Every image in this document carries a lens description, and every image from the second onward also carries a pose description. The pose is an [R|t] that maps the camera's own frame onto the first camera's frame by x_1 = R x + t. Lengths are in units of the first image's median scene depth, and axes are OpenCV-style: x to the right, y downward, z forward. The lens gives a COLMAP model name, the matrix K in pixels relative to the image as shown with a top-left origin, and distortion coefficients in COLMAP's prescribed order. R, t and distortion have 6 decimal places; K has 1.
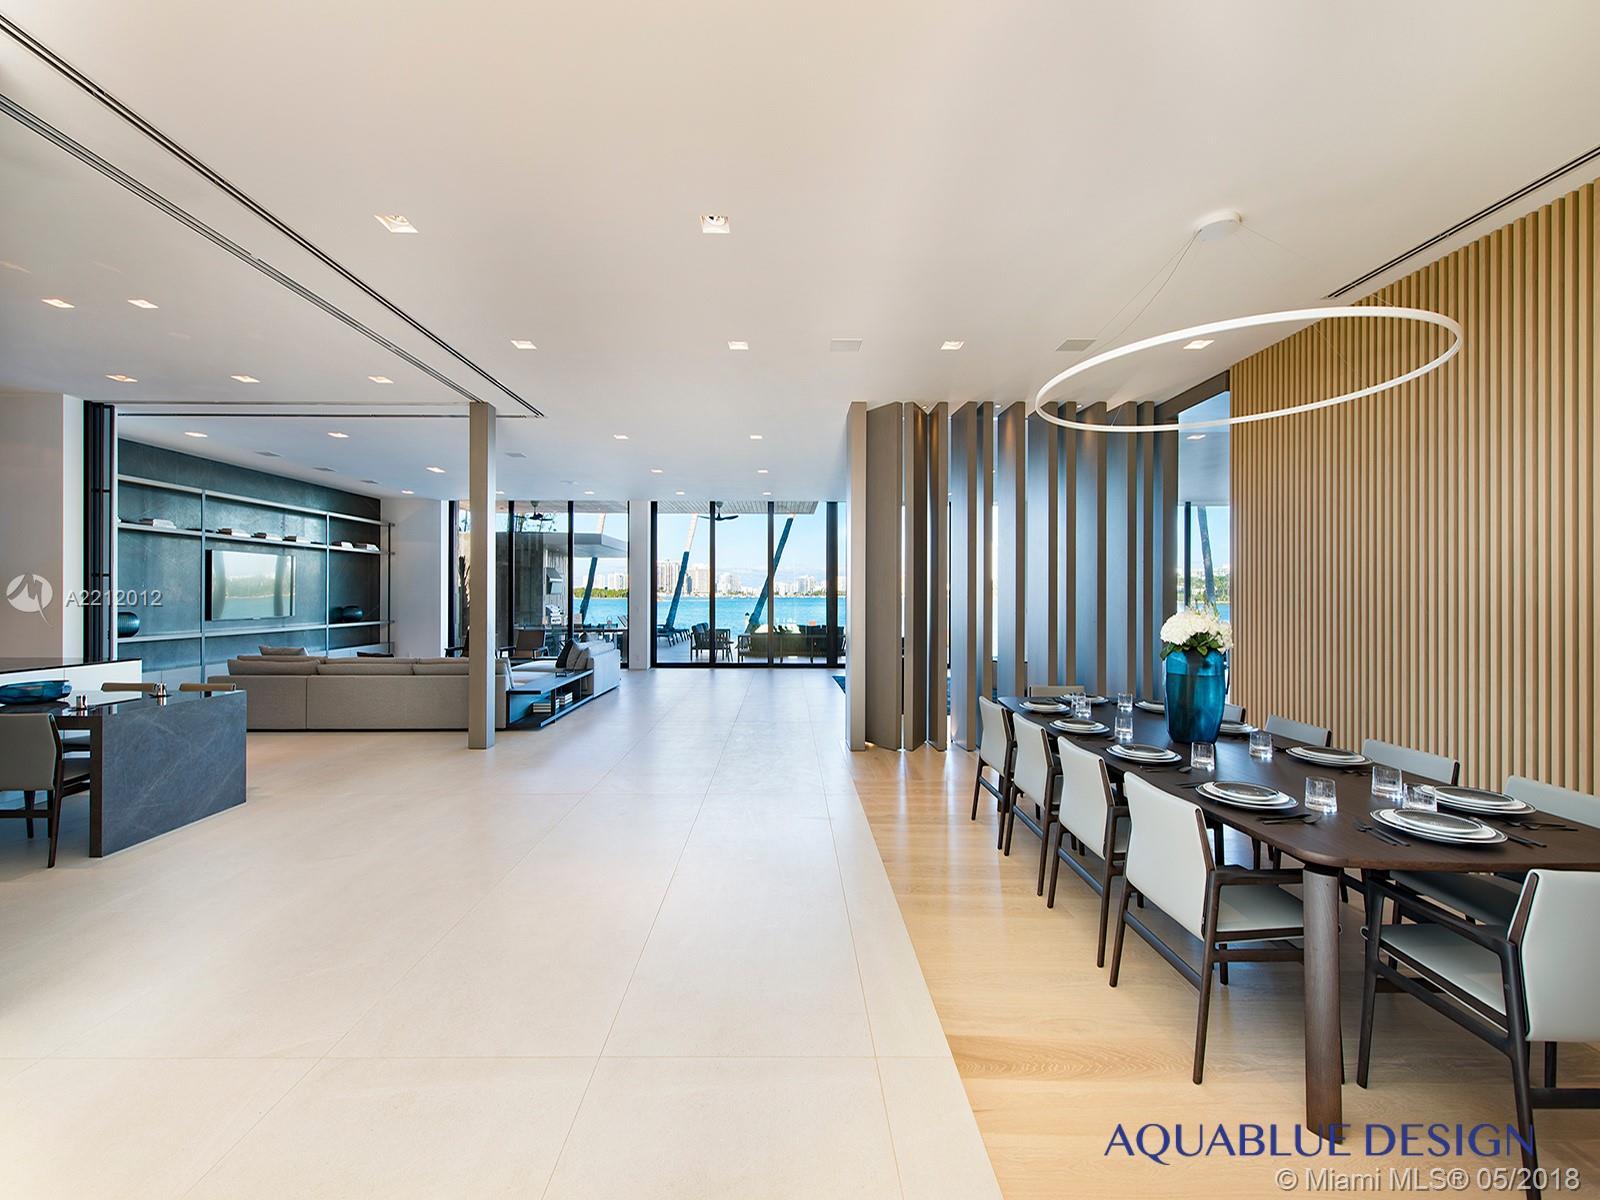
lens RADIAL K [[640.5, 0, 796.1], [0, 640.5, 591.4], [0, 0, 1]] dist [0.000419, 0.000090]
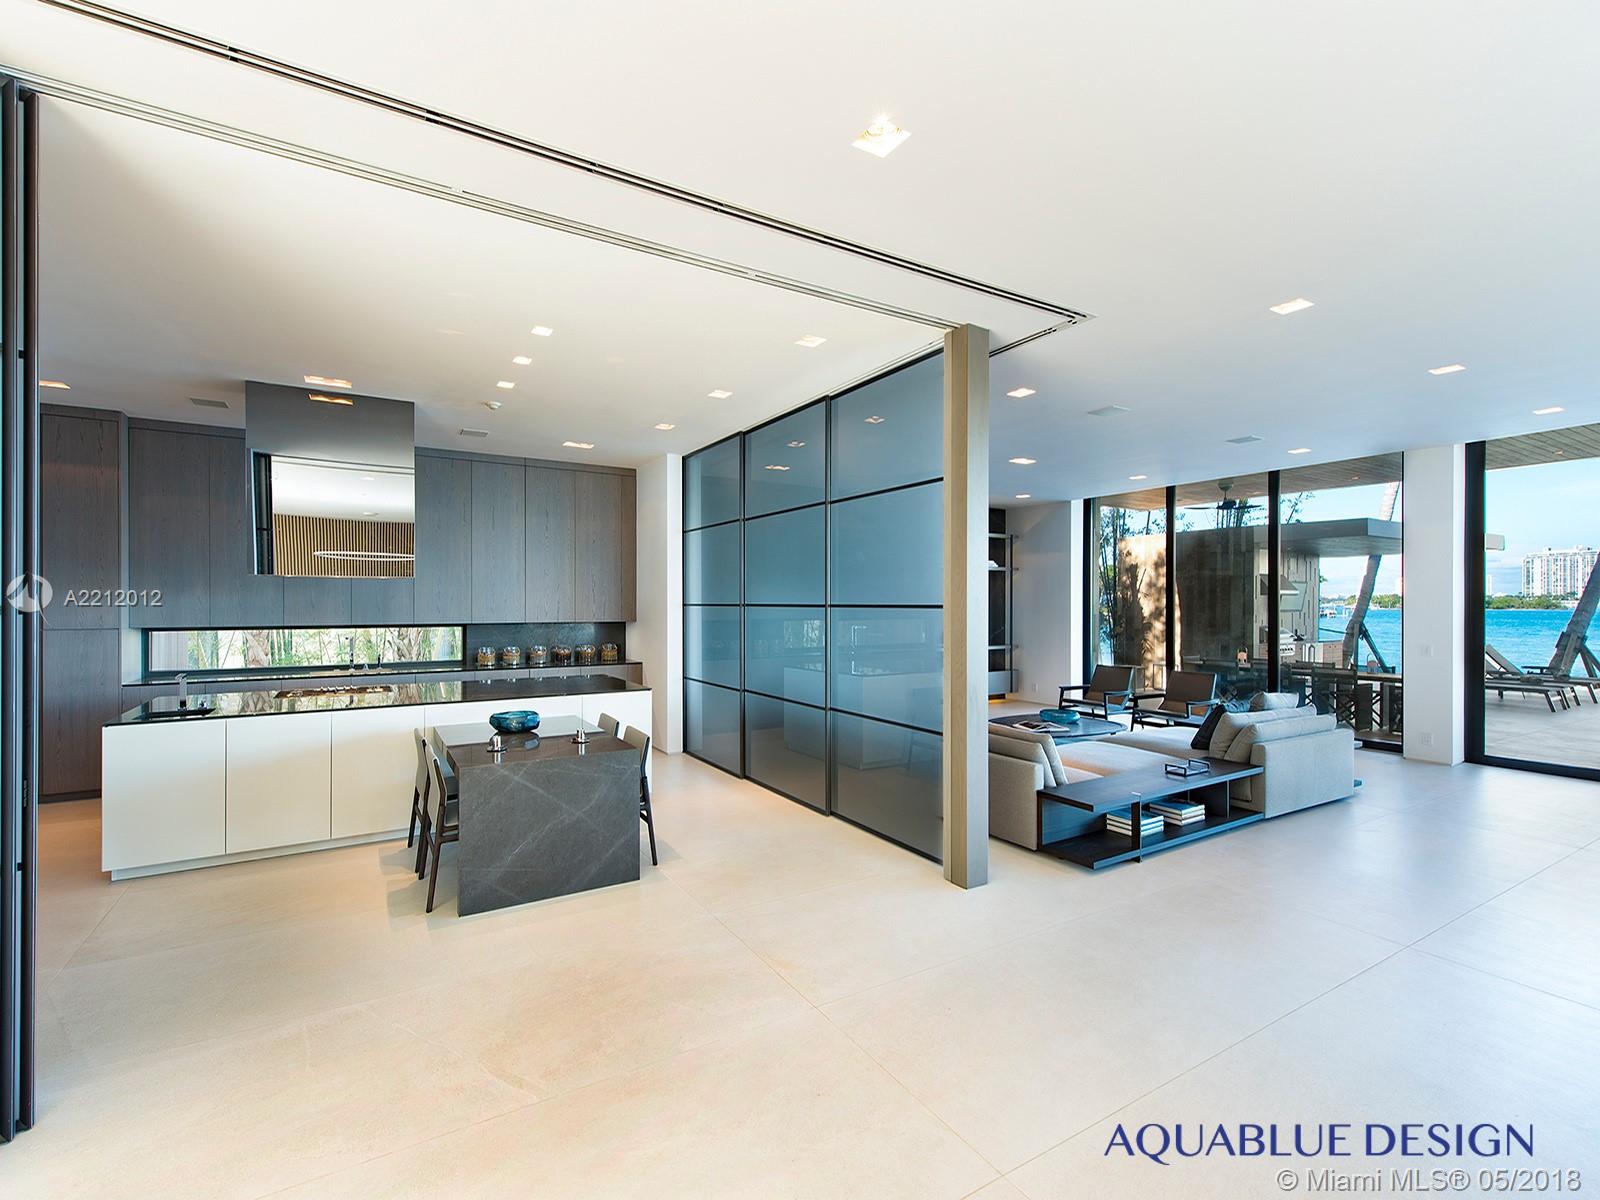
lens RADIAL K [[578.8, 0, 798.5], [0, 578.8, 592.9], [0, 0, 1]] dist [0.003766, 0.000353]
pose [[0.420610, -0.008669, -0.907200, -0.034339], [0.002563, 0.999962, -0.008368, -0.022985], [0.907238, 0.001195, 0.420617, 0.436511]]
